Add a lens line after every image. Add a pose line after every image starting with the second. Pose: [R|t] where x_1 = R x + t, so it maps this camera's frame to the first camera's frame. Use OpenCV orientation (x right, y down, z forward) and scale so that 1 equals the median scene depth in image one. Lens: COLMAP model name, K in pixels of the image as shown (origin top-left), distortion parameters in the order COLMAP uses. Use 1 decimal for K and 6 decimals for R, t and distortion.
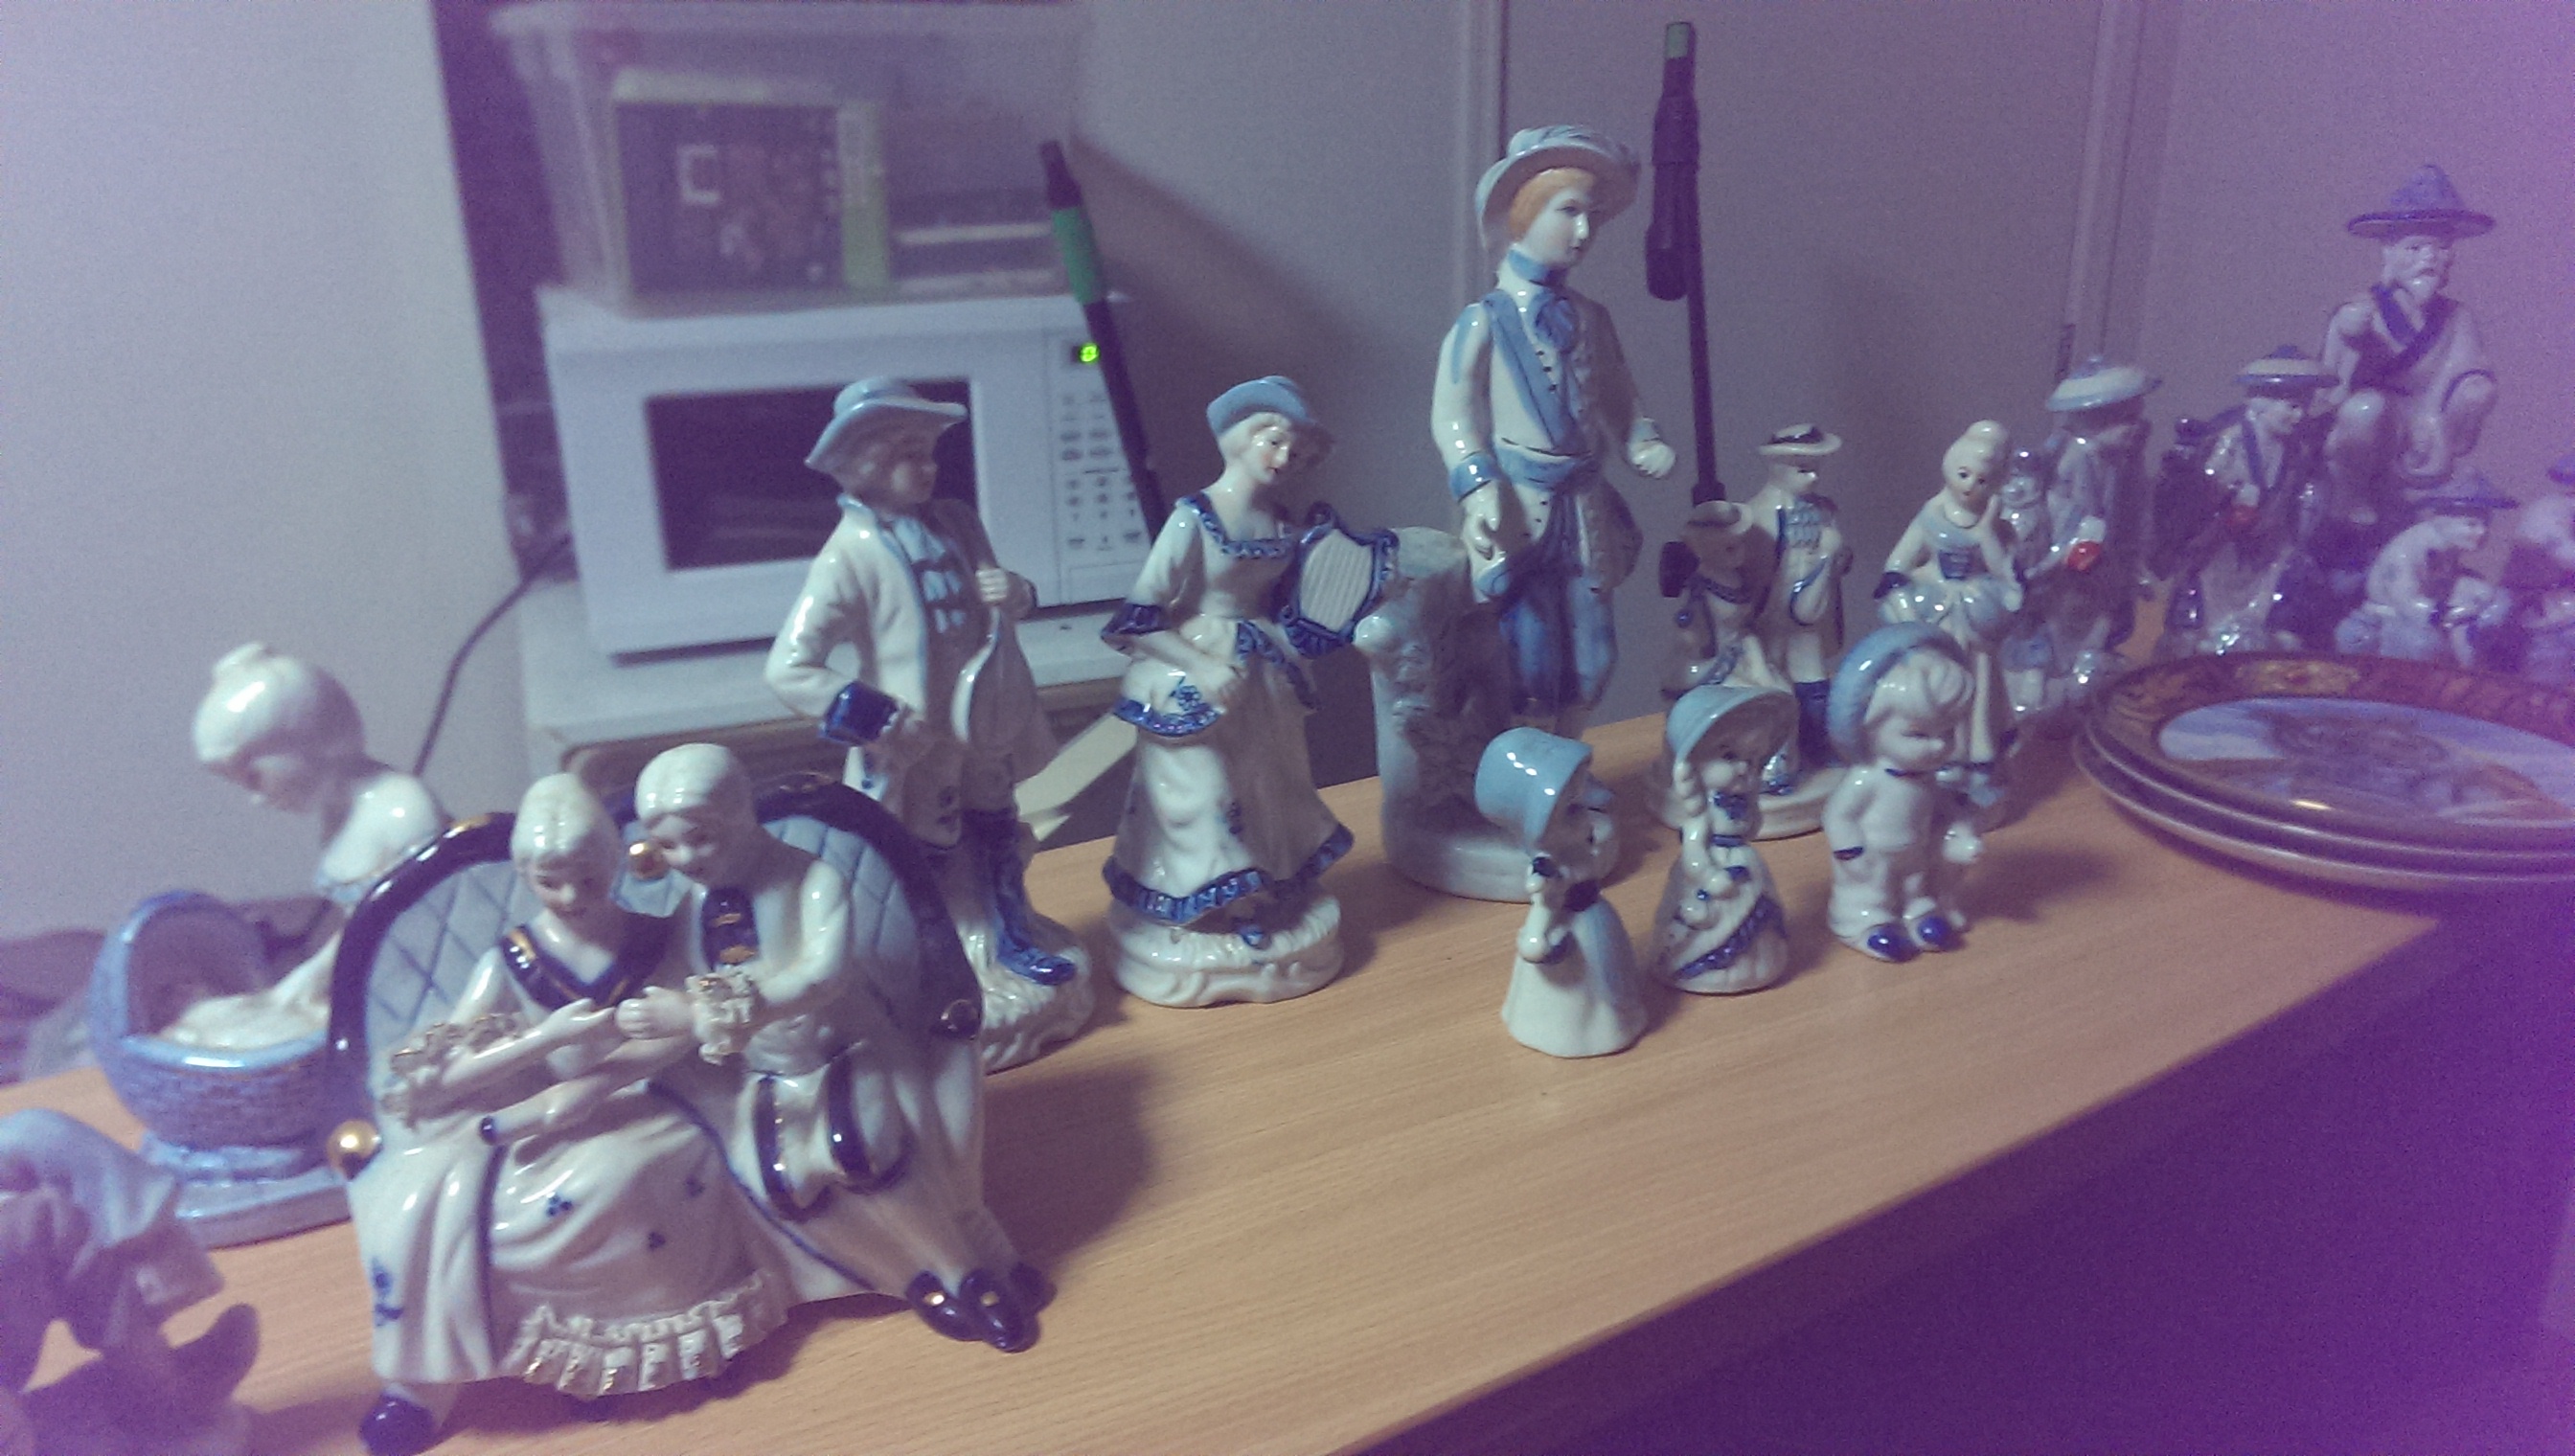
lens RADIAL K [[1820.8, 0, 1300.7], [0, 1820.8, 733.3], [0, 0, 1]] dist [0.095431, -0.138970]
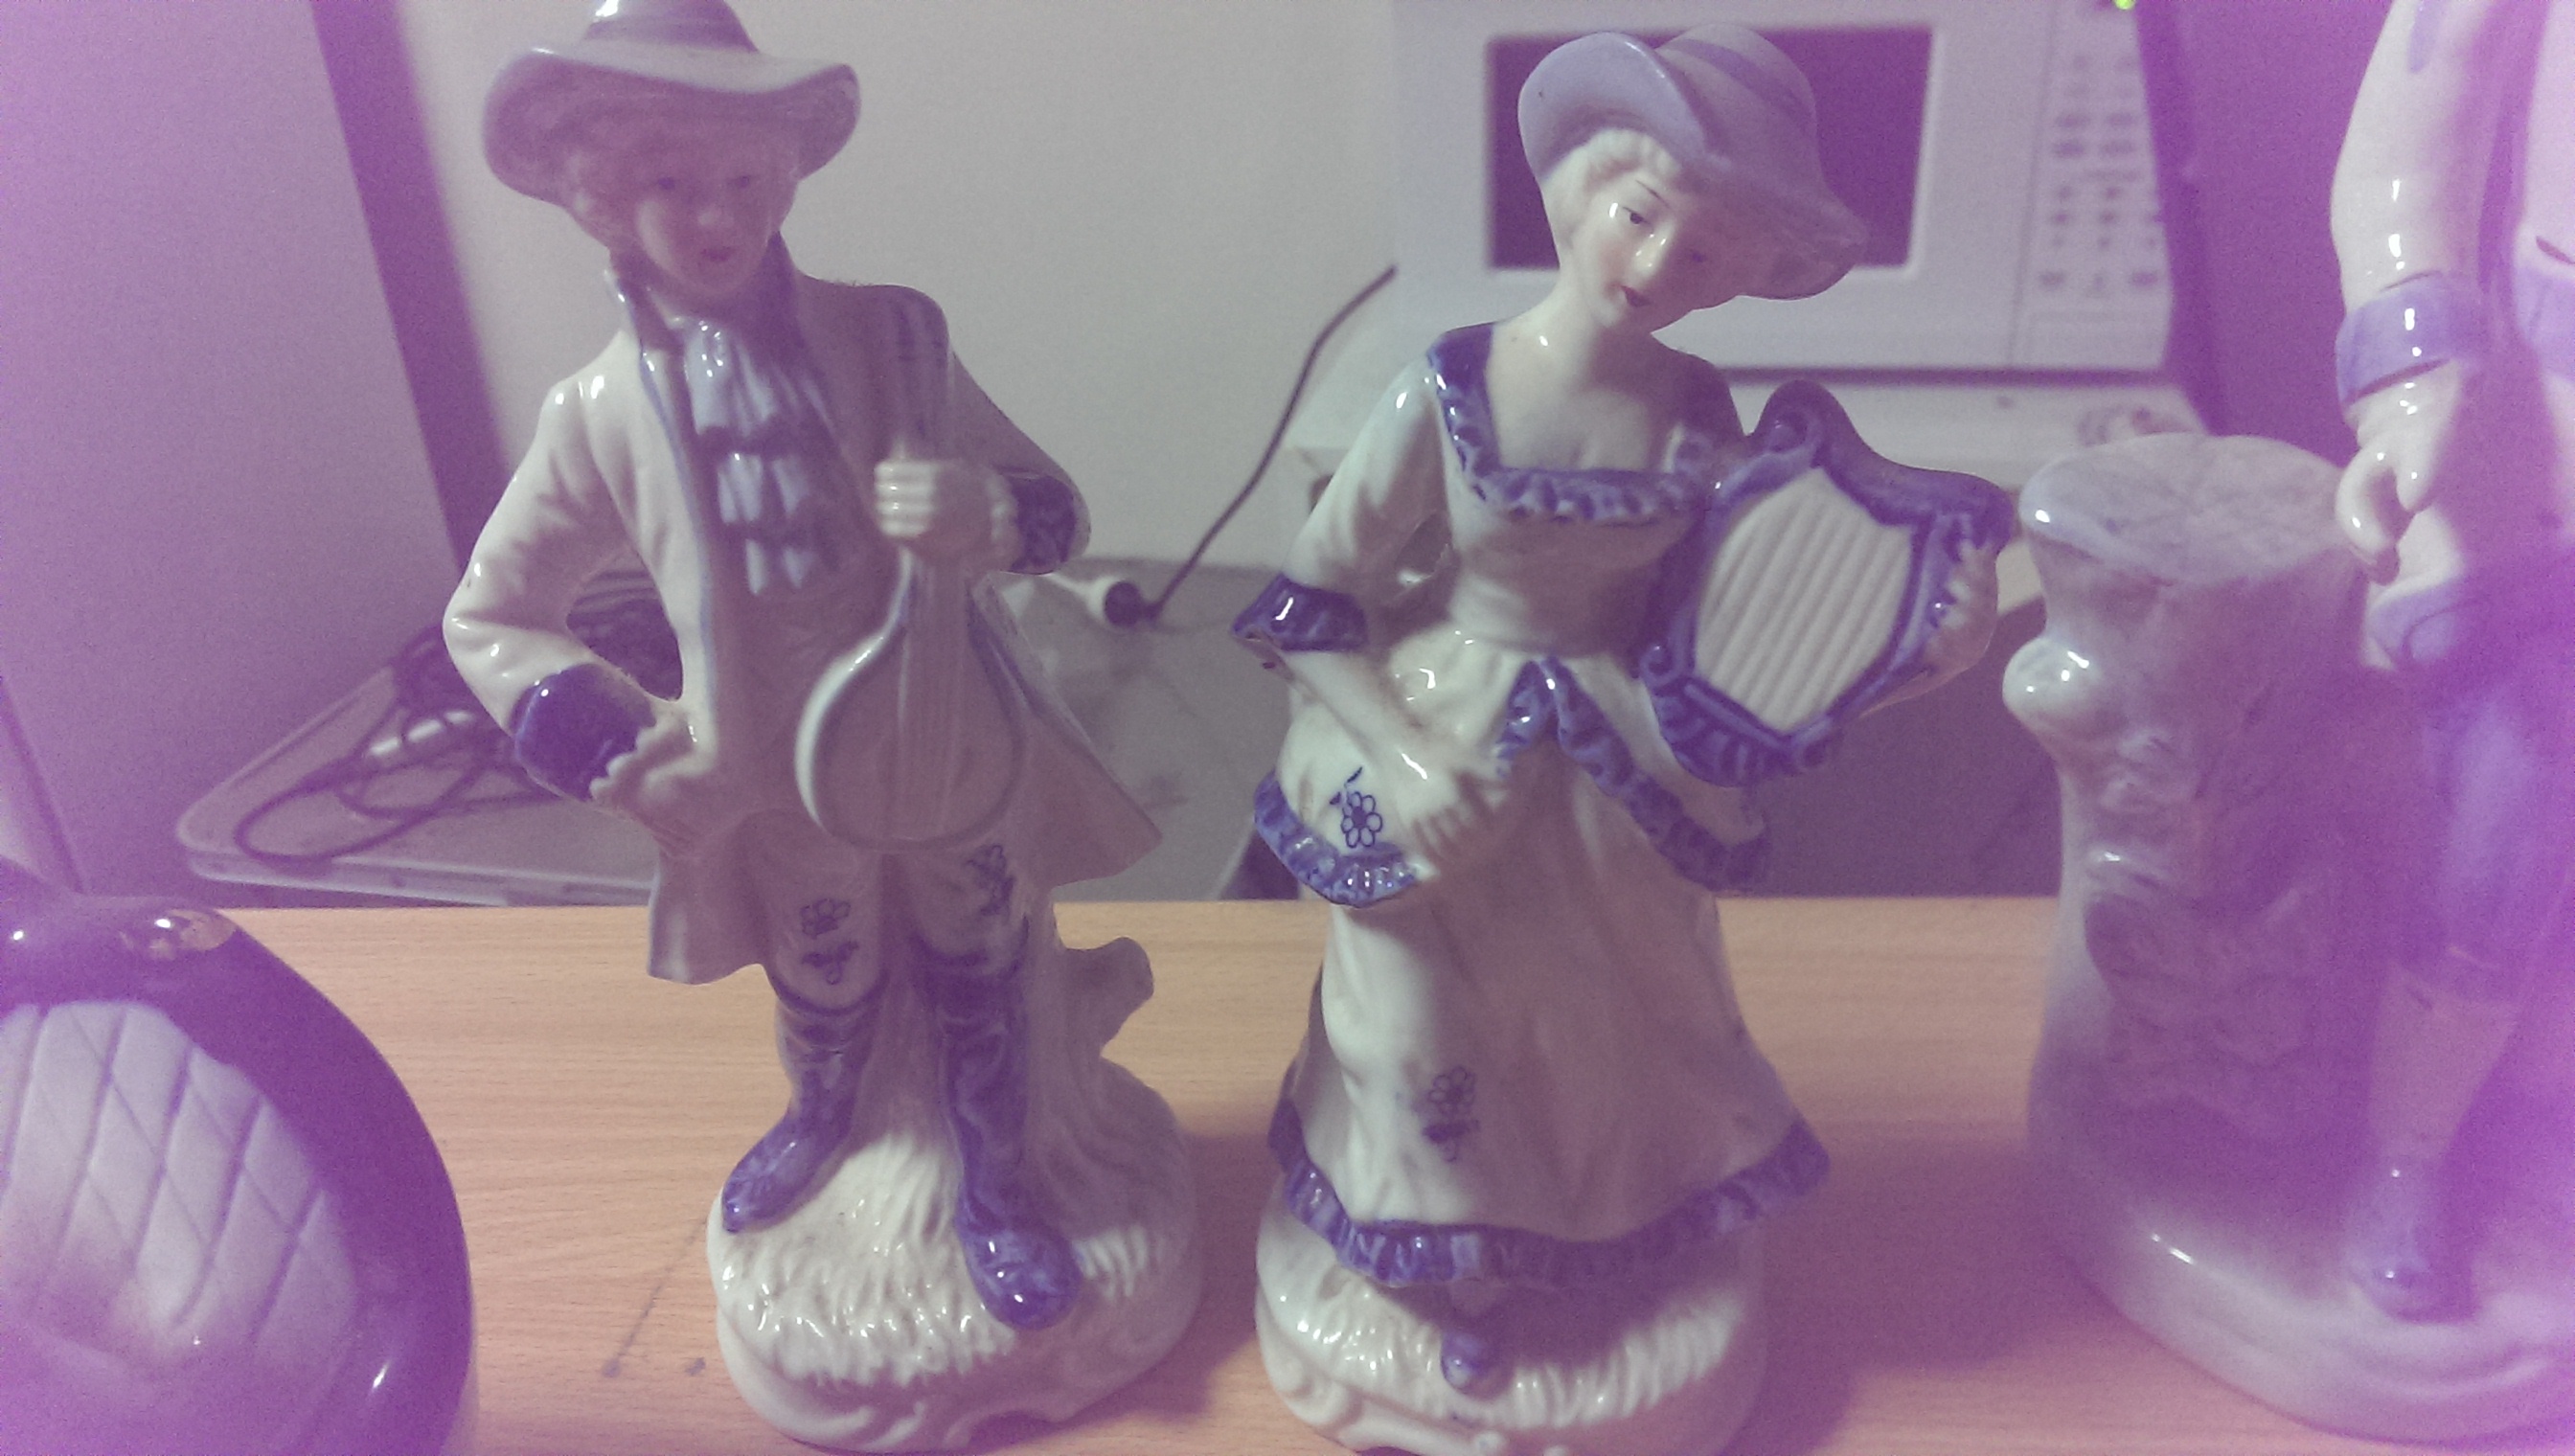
lens RADIAL K [[1860.8, 0, 1288.4], [0, 1860.8, 718.7], [0, 0, 1]] dist [0.088808, -0.144463]
pose [[0.815026, 0.234901, -0.529674, 0.185700], [-0.145781, 0.967863, 0.204911, -0.161758], [0.560786, -0.089791, 0.823077, 0.811838]]
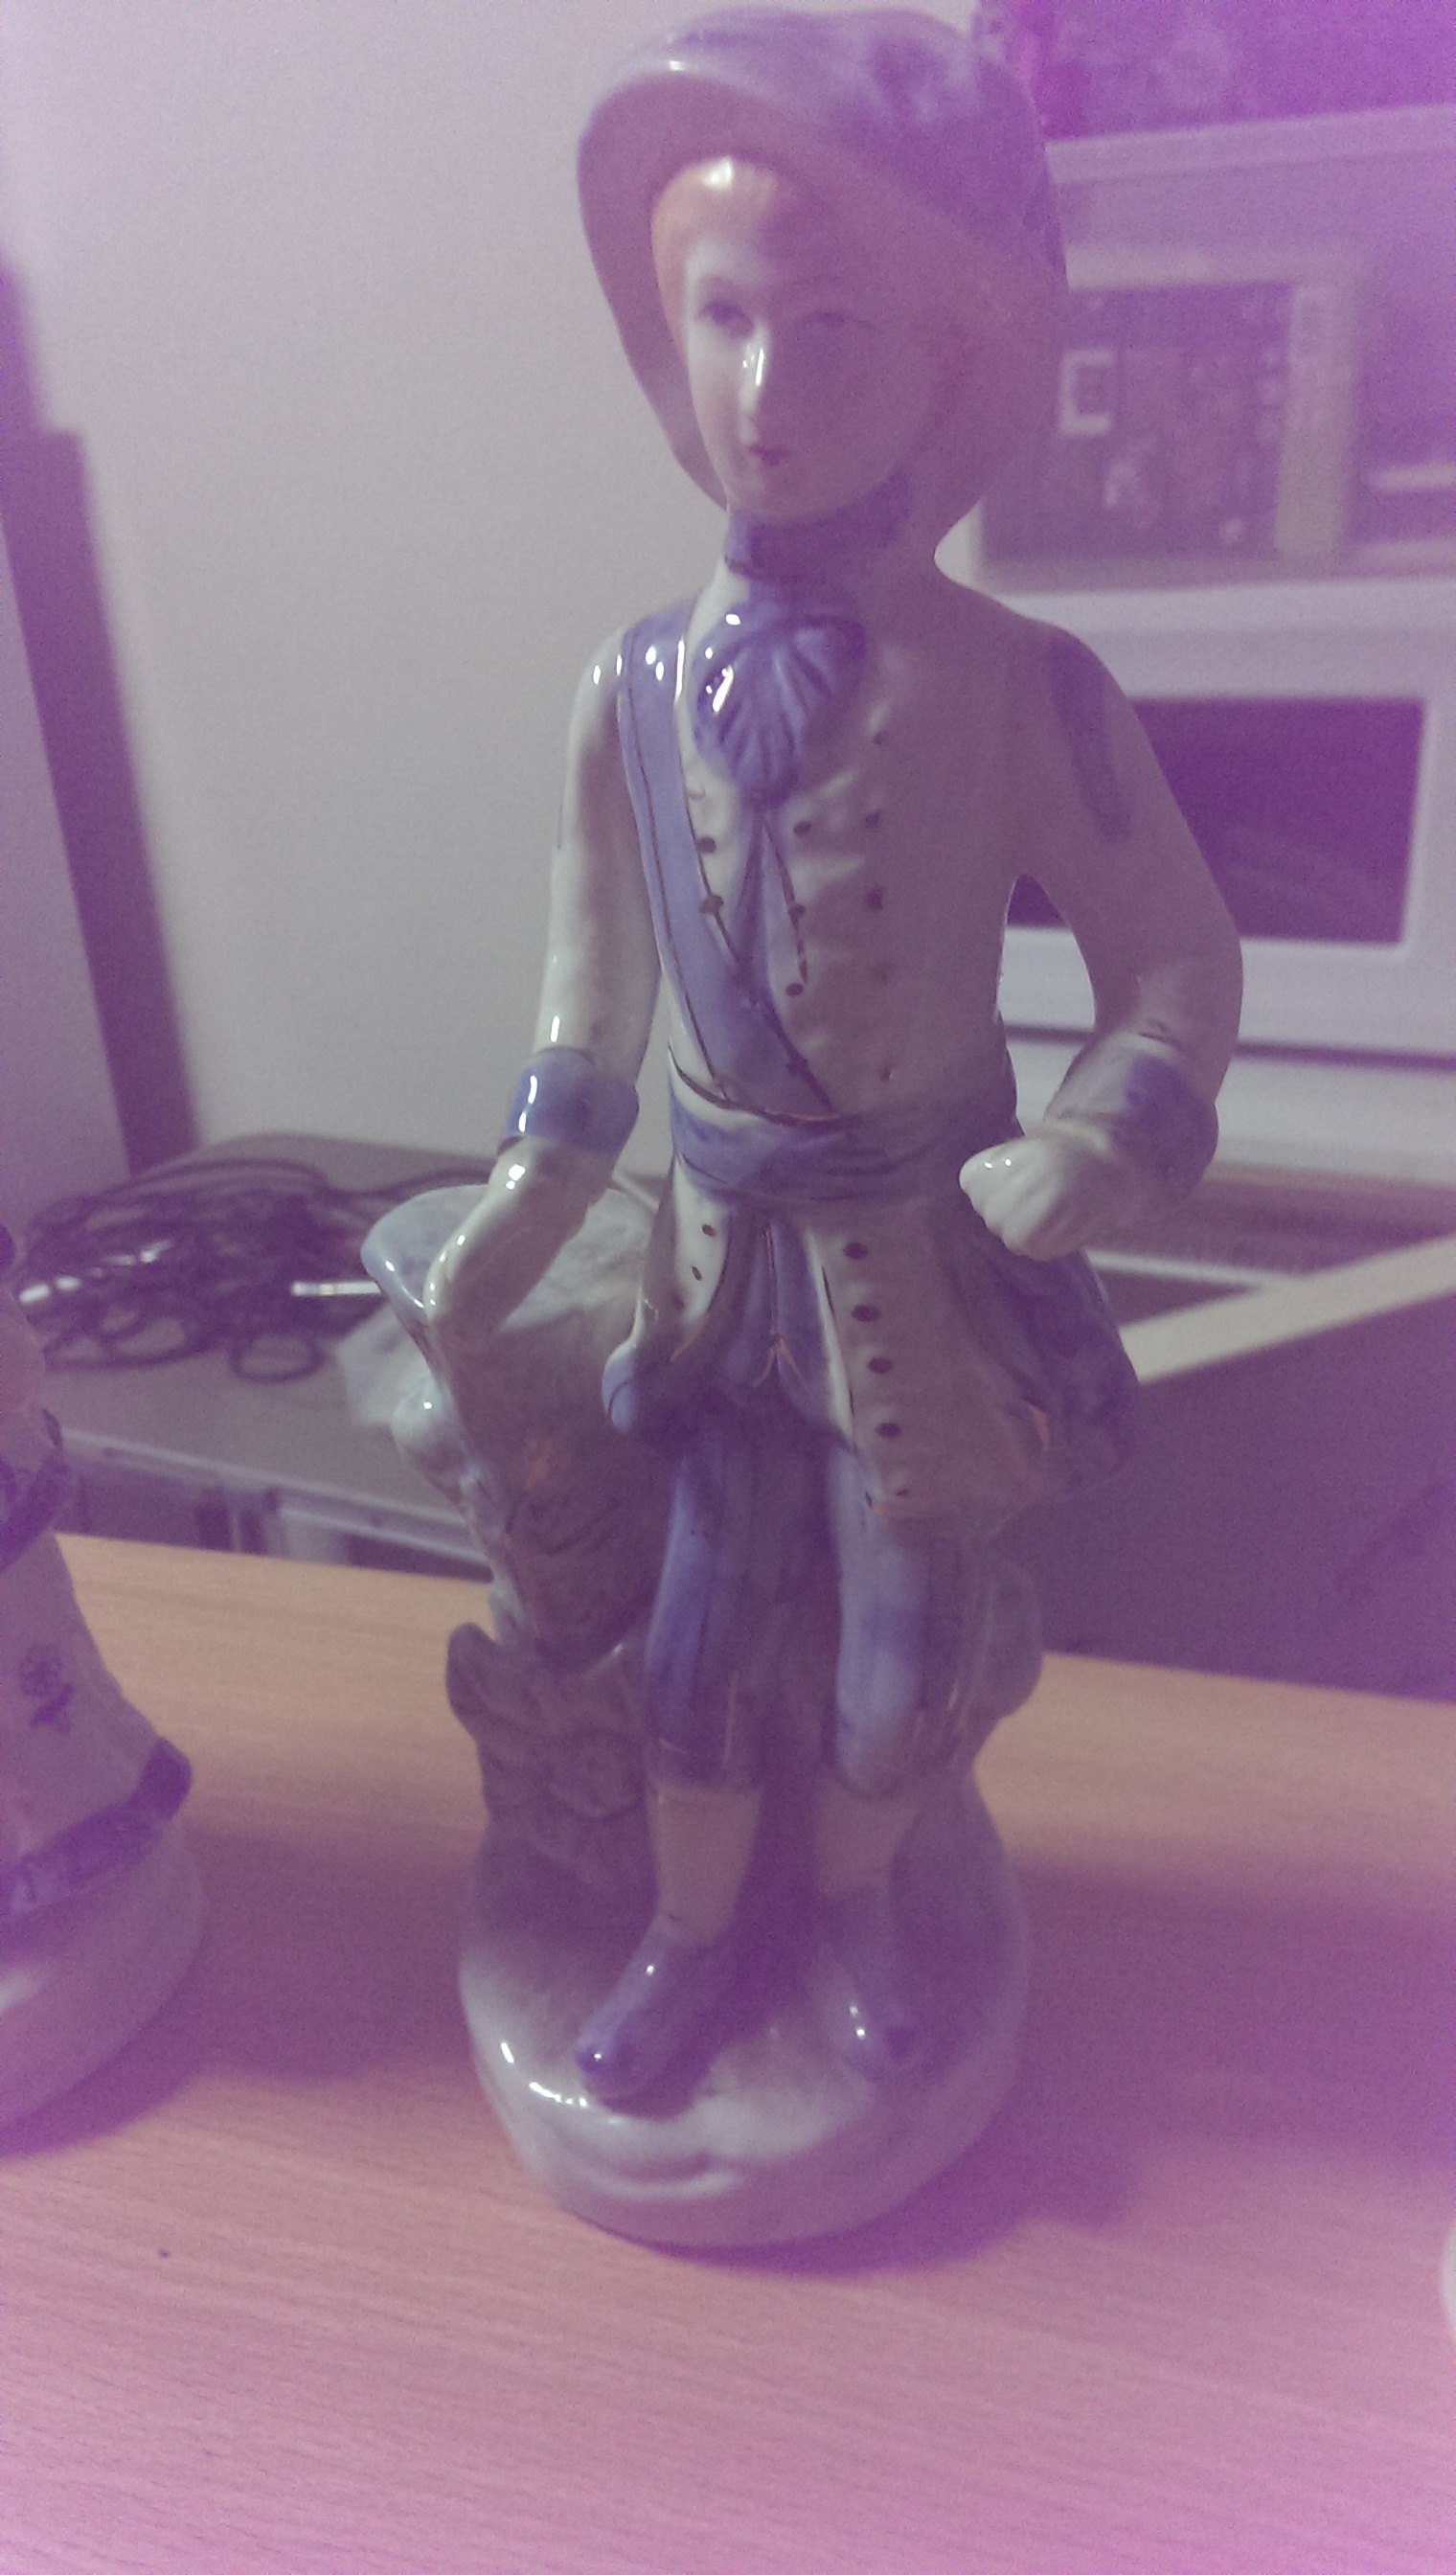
lens RADIAL K [[1860.8, 0, 728.0], [0, 1860.8, 1287.5], [0, 0, 1]] dist [0.088808, -0.144463]
pose [[0.694603, 0.283859, -0.661023, 0.546374], [-0.192849, 0.958702, 0.209044, -0.279340], [0.693063, -0.017725, 0.720659, 1.098801]]
